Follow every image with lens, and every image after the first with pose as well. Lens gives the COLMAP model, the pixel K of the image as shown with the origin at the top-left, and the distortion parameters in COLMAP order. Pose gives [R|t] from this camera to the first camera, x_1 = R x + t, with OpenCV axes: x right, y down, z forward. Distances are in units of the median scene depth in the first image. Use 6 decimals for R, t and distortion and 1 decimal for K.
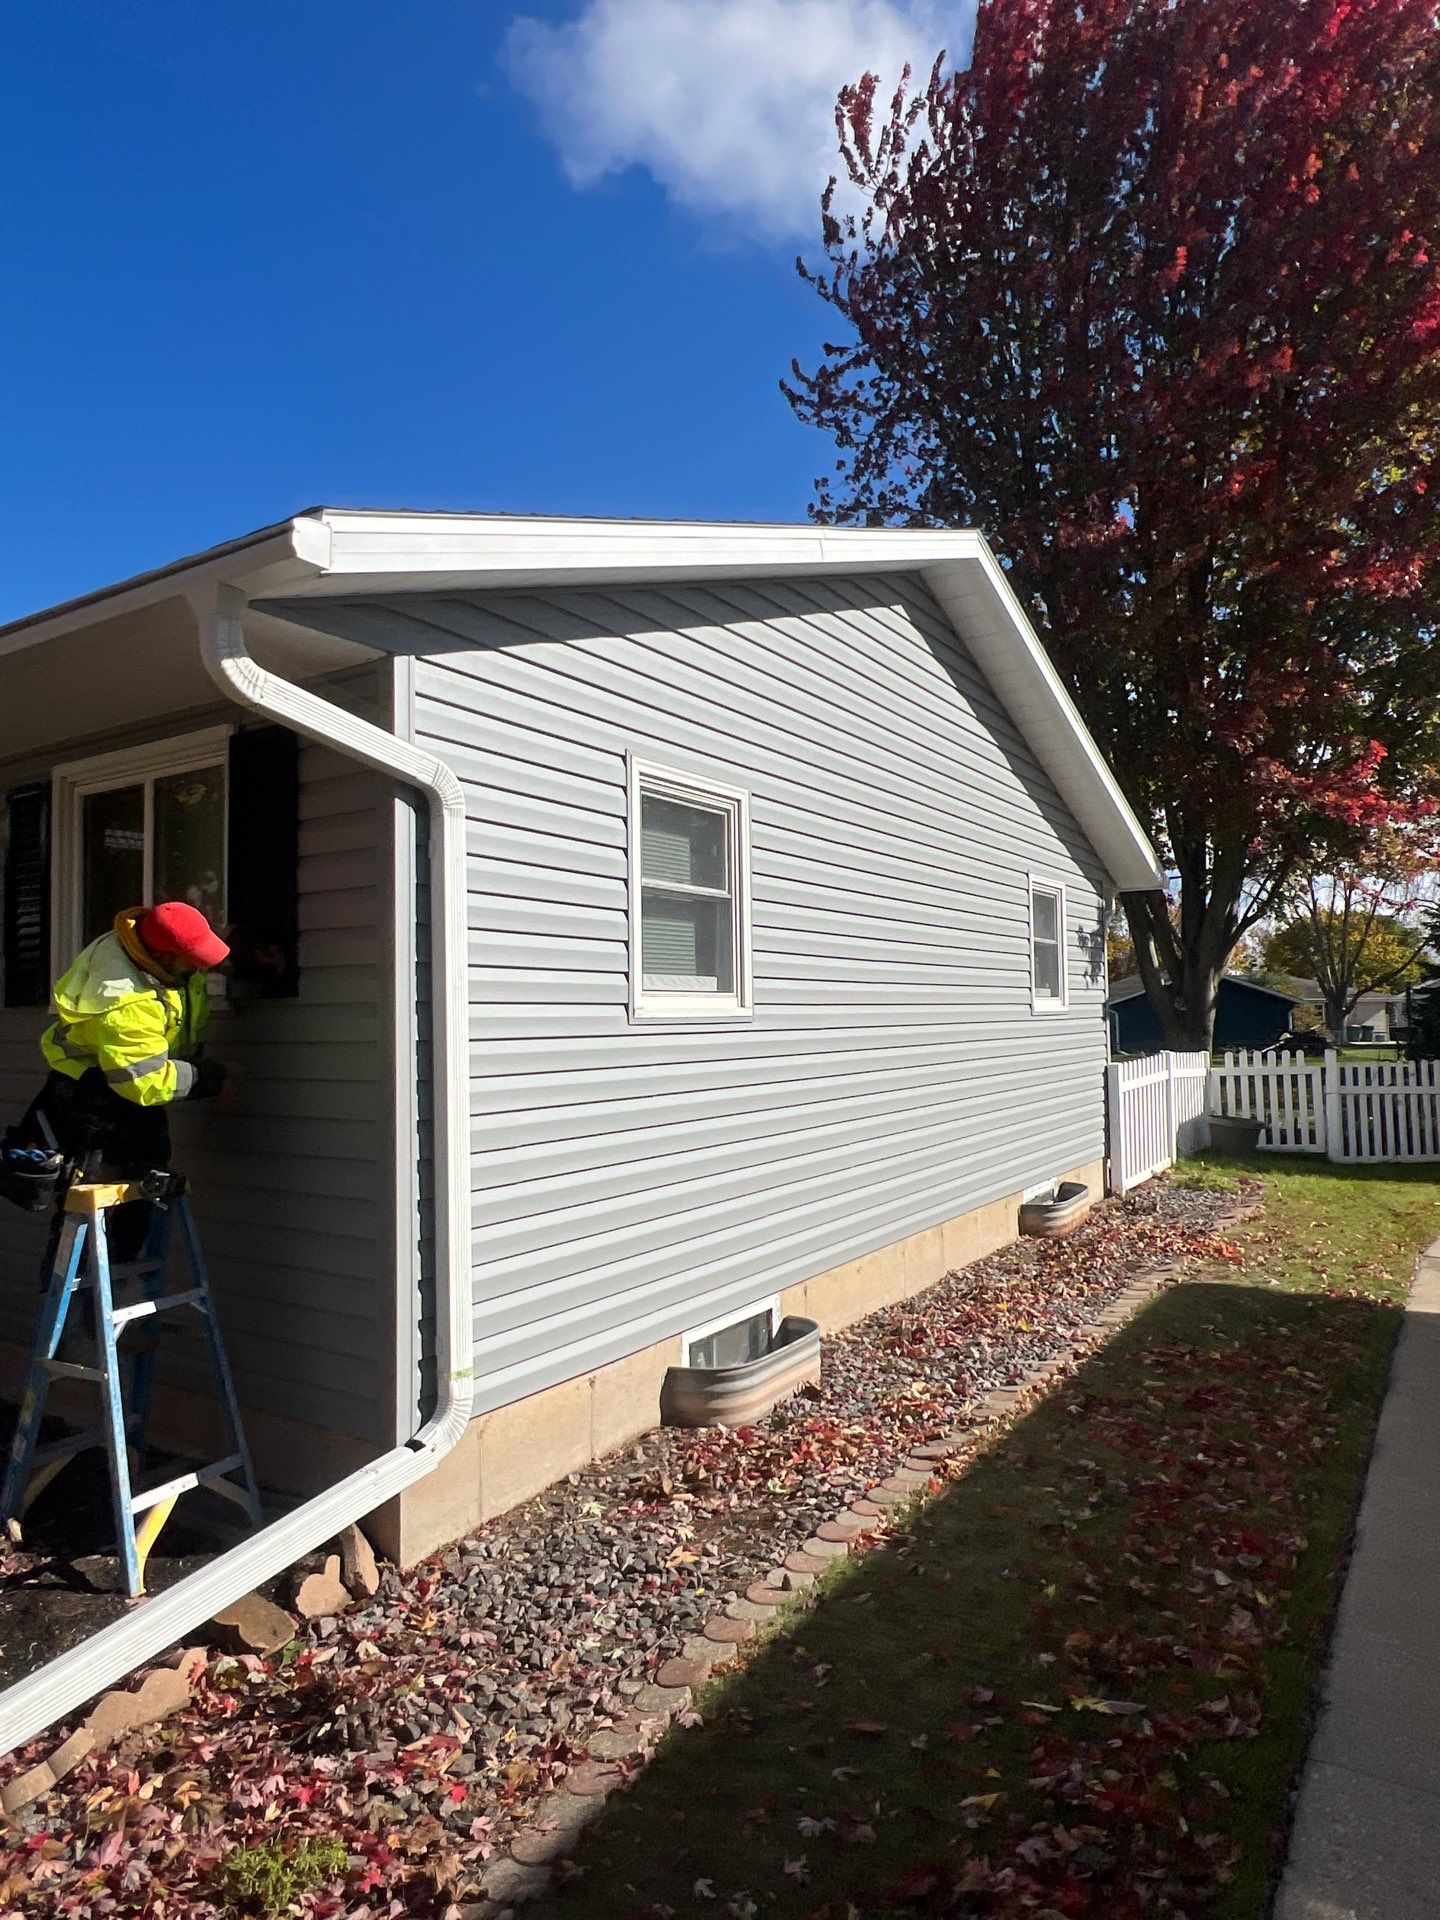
lens RADIAL K [[1189.1, 0, 720.0], [0, 1189.1, 960.0], [0, 0, 1]] dist [-0.005536, -0.000613]
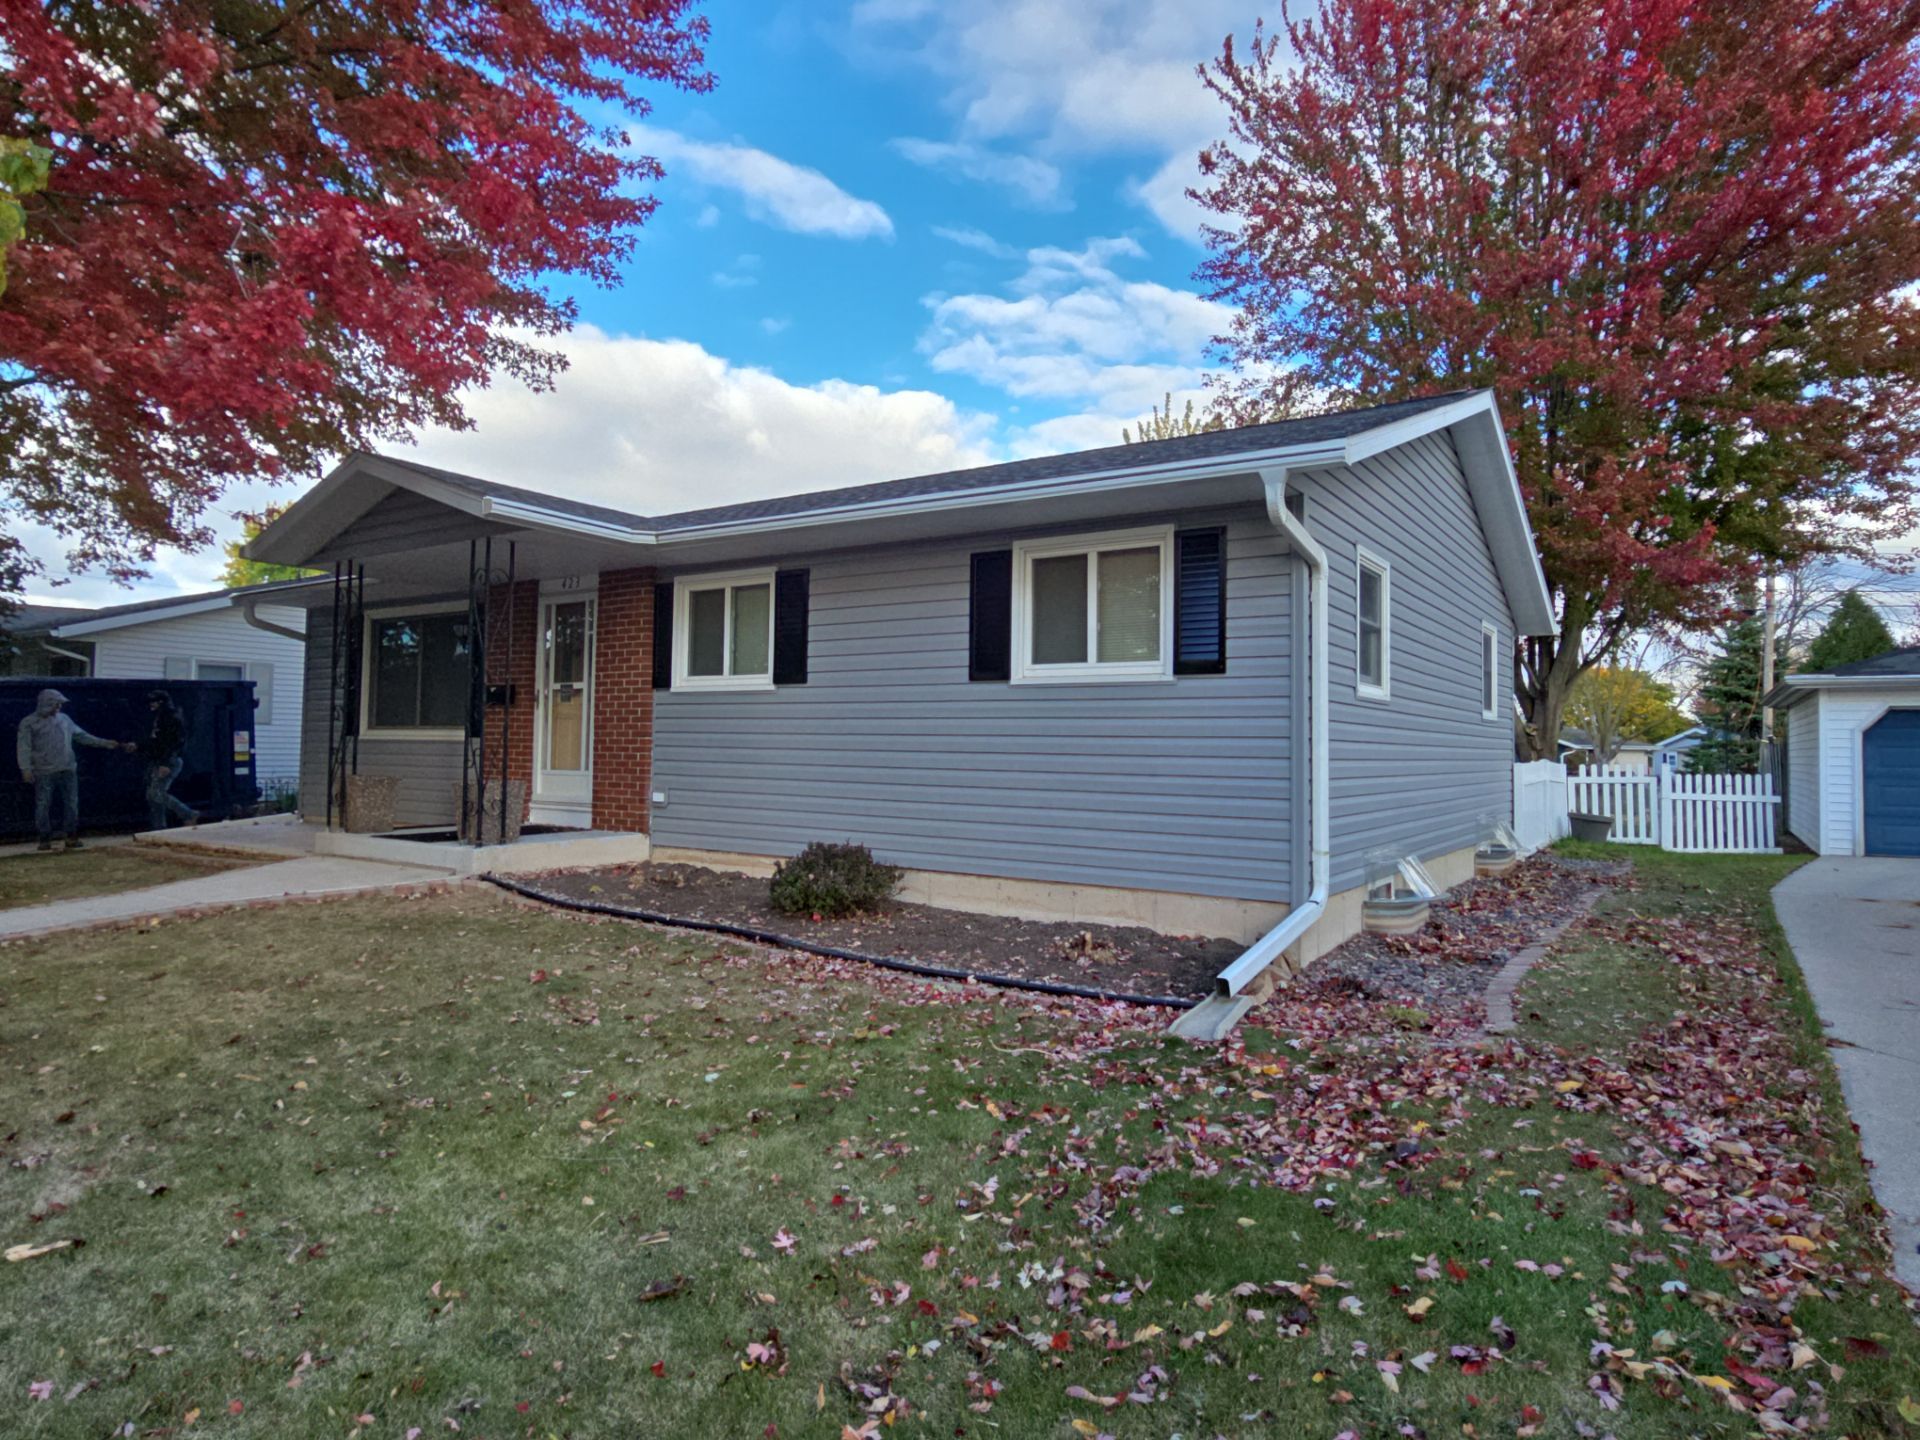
lens RADIAL K [[1106.8, 0, 972.9], [0, 1106.8, 678.9], [0, 0, 1]] dist [-0.000072, -0.000070]
pose [[0.999414, 0.024167, -0.024255, -0.516114], [-0.024618, 0.999527, -0.018457, 0.059405], [0.023797, 0.019043, 0.999535, -0.541126]]
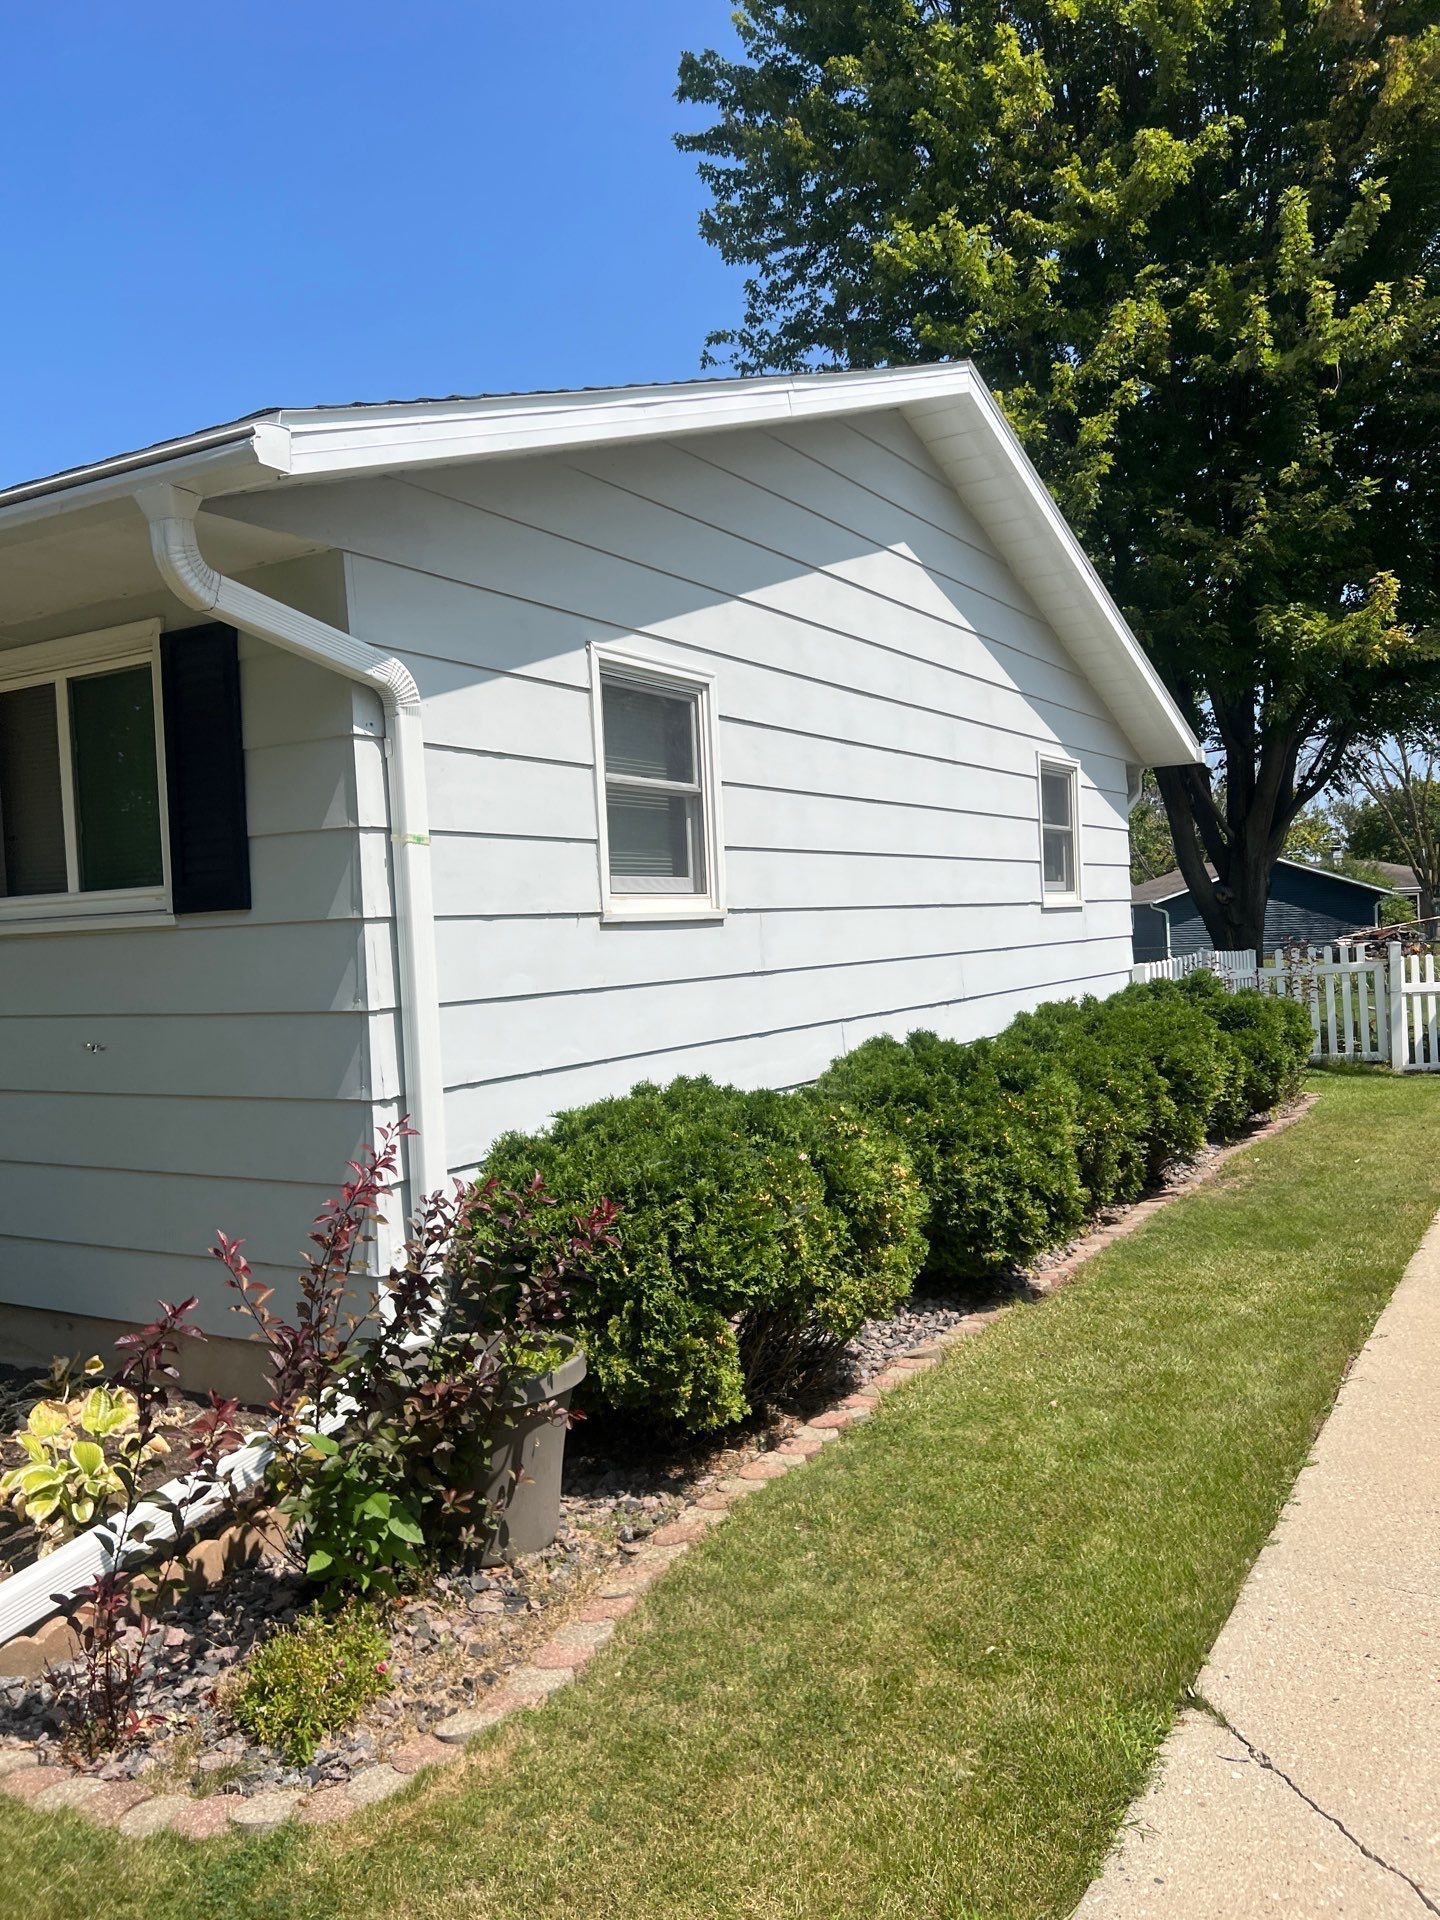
lens RADIAL K [[1421.5, 0, 679.1], [0, 1421.5, 966.5], [0, 0, 1]] dist [0.040320, -0.001052]
pose [[0.999518, -0.030135, -0.007456, -0.003241], [0.030594, 0.996937, 0.071971, 0.003525], [0.005264, -0.072164, 0.997379, -0.107857]]
